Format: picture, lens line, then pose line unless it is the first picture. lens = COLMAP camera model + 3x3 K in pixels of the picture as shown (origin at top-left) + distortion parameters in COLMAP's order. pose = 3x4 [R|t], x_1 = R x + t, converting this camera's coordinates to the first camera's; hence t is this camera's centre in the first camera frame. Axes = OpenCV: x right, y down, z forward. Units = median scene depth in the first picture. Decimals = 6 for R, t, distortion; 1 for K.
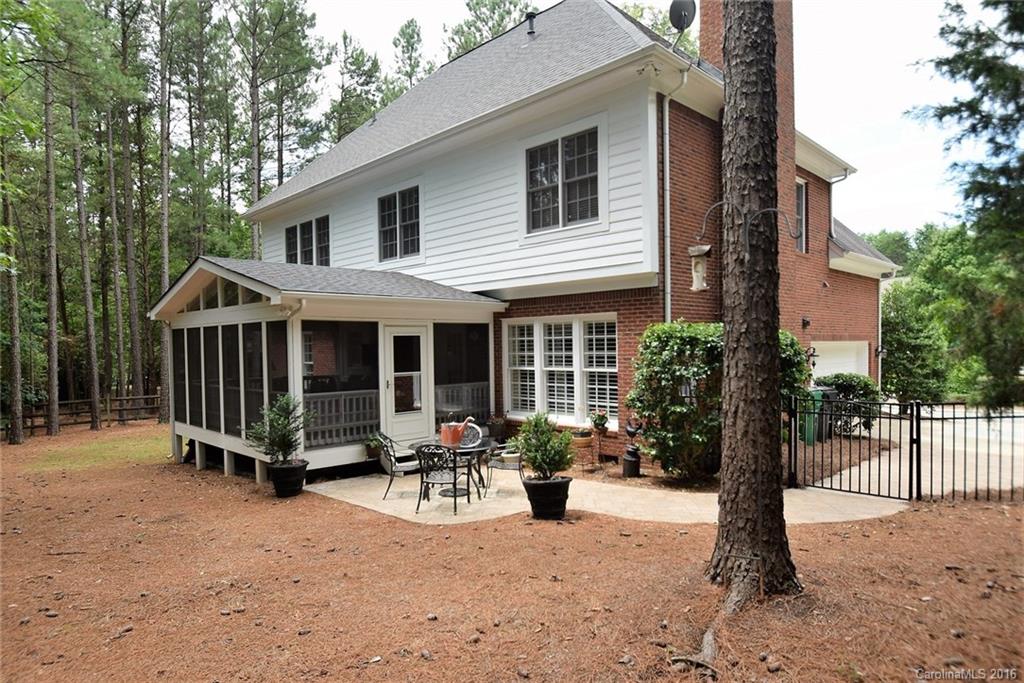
lens RADIAL K [[589.4, 0, 514.9], [0, 589.4, 346.0], [0, 0, 1]] dist [-0.001323, -0.000140]
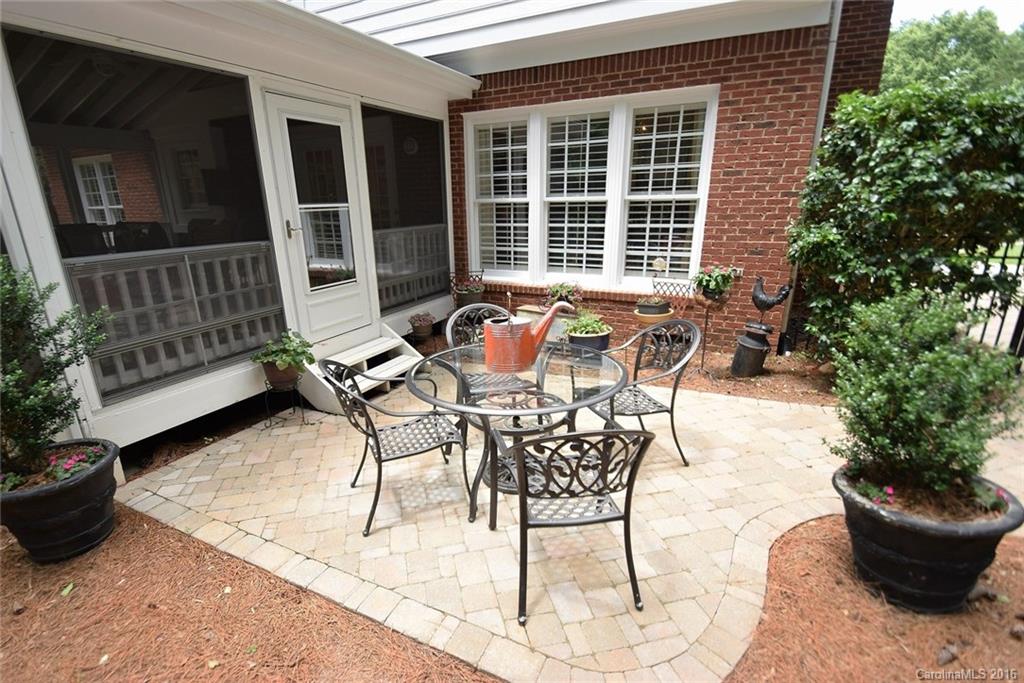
lens RADIAL K [[488.1, 0, 504.5], [0, 488.1, 348.7], [0, 0, 1]] dist [0.001229, -0.000746]
pose [[0.956835, -0.091460, 0.275865, -0.154870], [0.006678, 0.955861, 0.293742, 0.039599], [-0.290554, -0.279221, 0.915213, 0.524415]]
